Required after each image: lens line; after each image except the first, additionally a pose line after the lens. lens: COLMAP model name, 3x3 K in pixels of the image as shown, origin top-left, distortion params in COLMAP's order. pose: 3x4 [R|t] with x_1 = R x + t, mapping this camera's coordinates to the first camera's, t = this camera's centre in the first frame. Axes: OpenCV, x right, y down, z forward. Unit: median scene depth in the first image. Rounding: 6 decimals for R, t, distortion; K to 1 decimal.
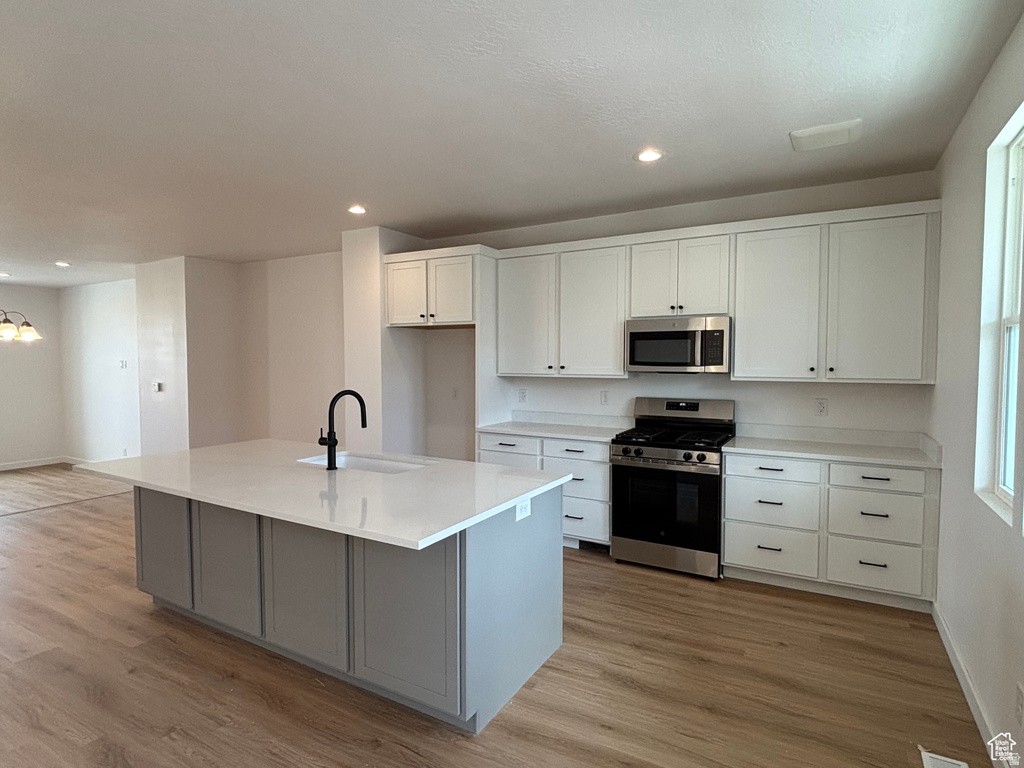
lens RADIAL K [[554.8, 0, 505.5], [0, 554.8, 382.0], [0, 0, 1]] dist [-0.000890, -0.002221]
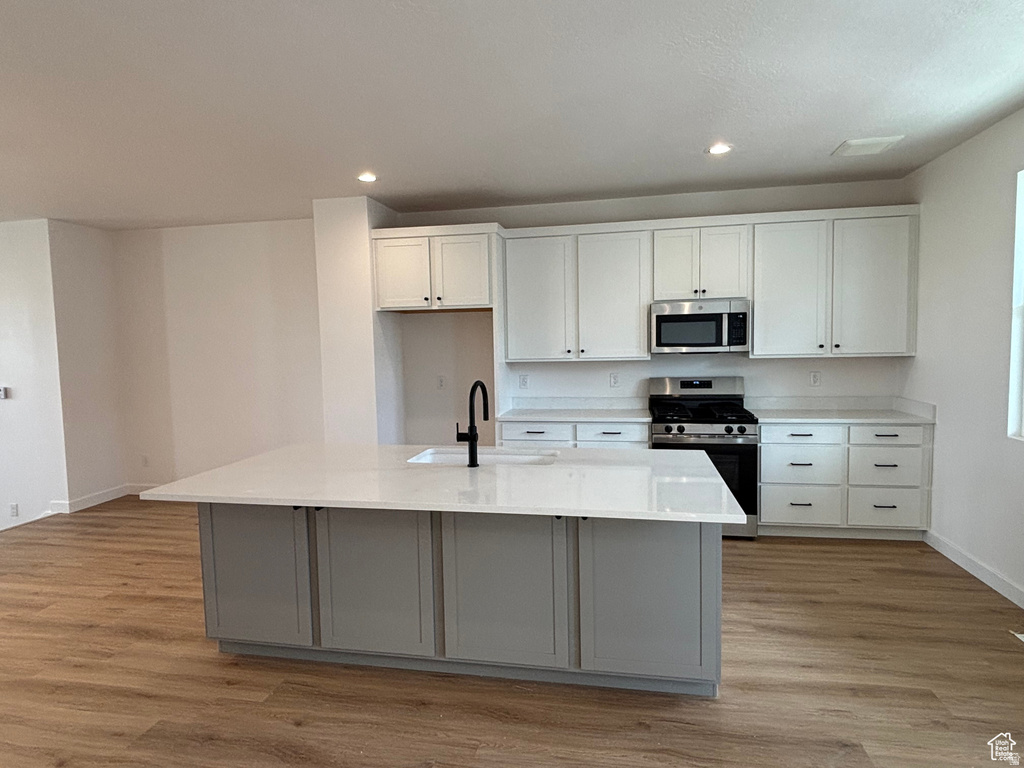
lens RADIAL K [[599.0, 0, 506.7], [0, 599.0, 383.5], [0, 0, 1]] dist [-0.002716, -0.002224]
pose [[0.945657, -0.044312, 0.322133, -0.434764], [0.036284, 0.998864, 0.030885, -0.007405], [-0.323136, -0.017518, 0.946190, 0.032355]]
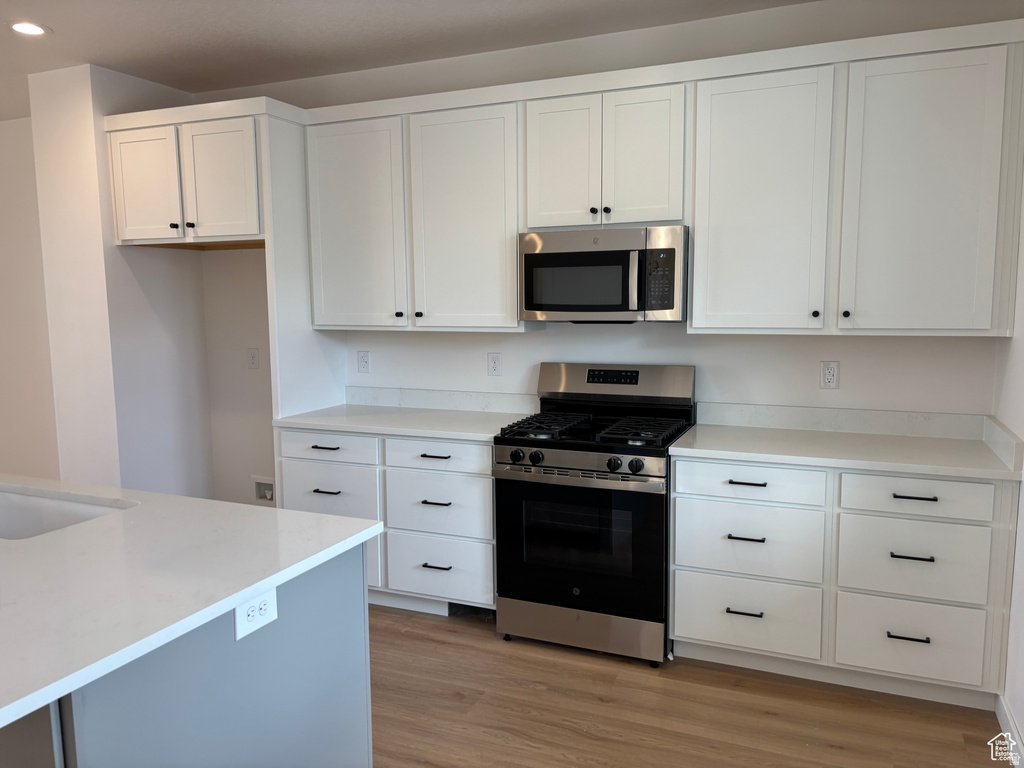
lens RADIAL K [[768.9, 0, 513.9], [0, 768.9, 387.8], [0, 0, 1]] dist [0.049966, -0.037060]
pose [[0.991846, -0.025289, 0.124909, 0.115298], [0.015636, 0.996857, 0.077667, -0.012421], [-0.126480, -0.075081, 0.989124, 0.195208]]
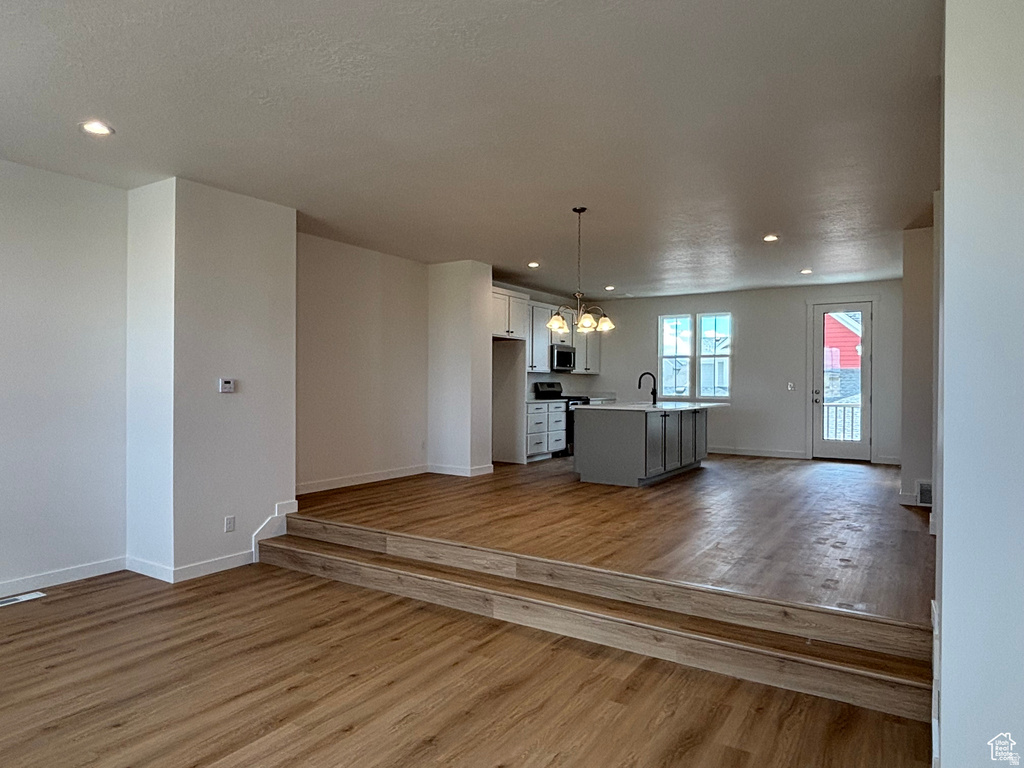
lens RADIAL K [[643.7, 0, 512.0], [0, 643.7, 384.0], [0, 0, 1]] dist [0.000568, -0.000439]
pose [[0.045998, -0.004202, 0.998933, -2.426727], [0.036340, 0.999336, 0.002531, 0.029003], [-0.998280, 0.036185, 0.046121, 1.137094]]
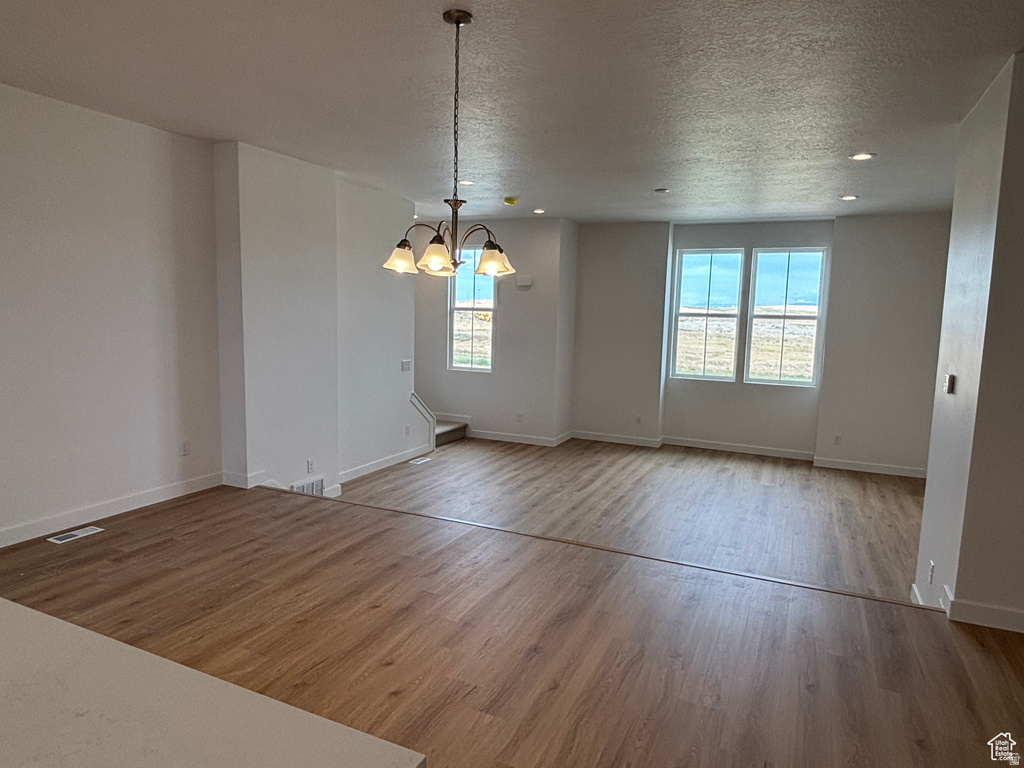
lens RADIAL K [[643.7, 0, 512.0], [0, 643.7, 384.0], [0, 0, 1]] dist [0.000568, -0.000439]
pose [[0.090054, 0.113209, -0.989482, -0.247418], [-0.067238, 0.991943, 0.107371, -0.043694], [0.993665, 0.056862, 0.096940, 1.052168]]
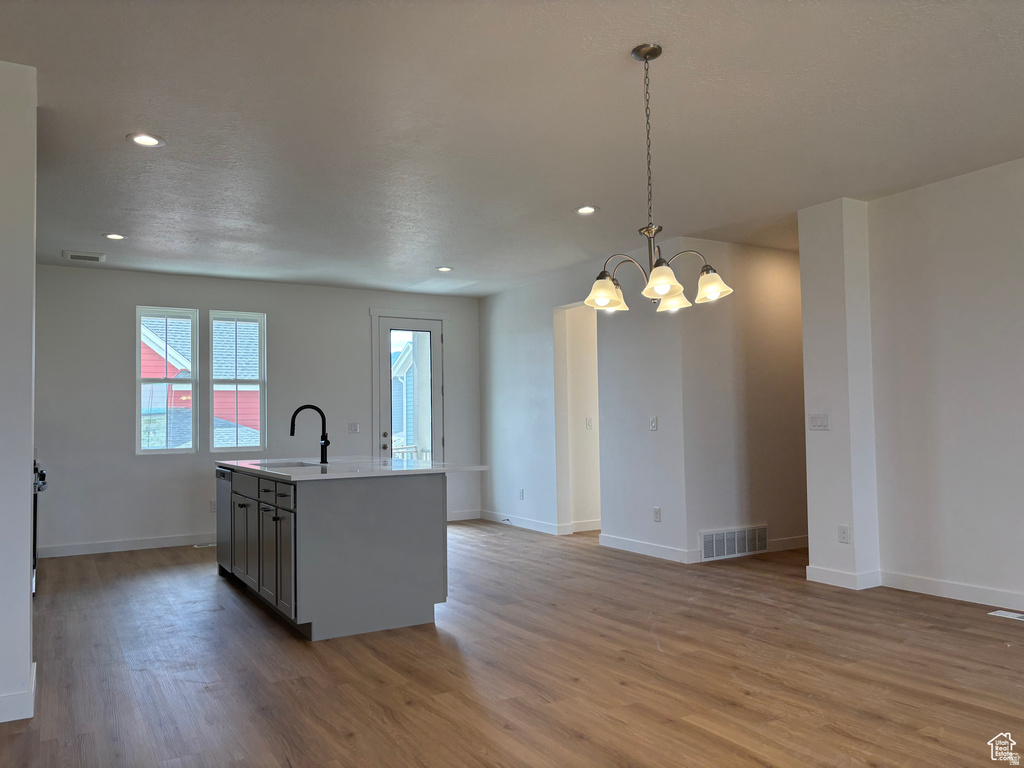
lens RADIAL K [[768.9, 0, 513.9], [0, 768.9, 387.8], [0, 0, 1]] dist [0.049966, -0.037060]
pose [[-0.872697, 0.034183, 0.487064, -1.243306], [0.035347, 0.999352, -0.006803, 0.002629], [-0.486981, 0.011280, -0.873340, 1.832695]]
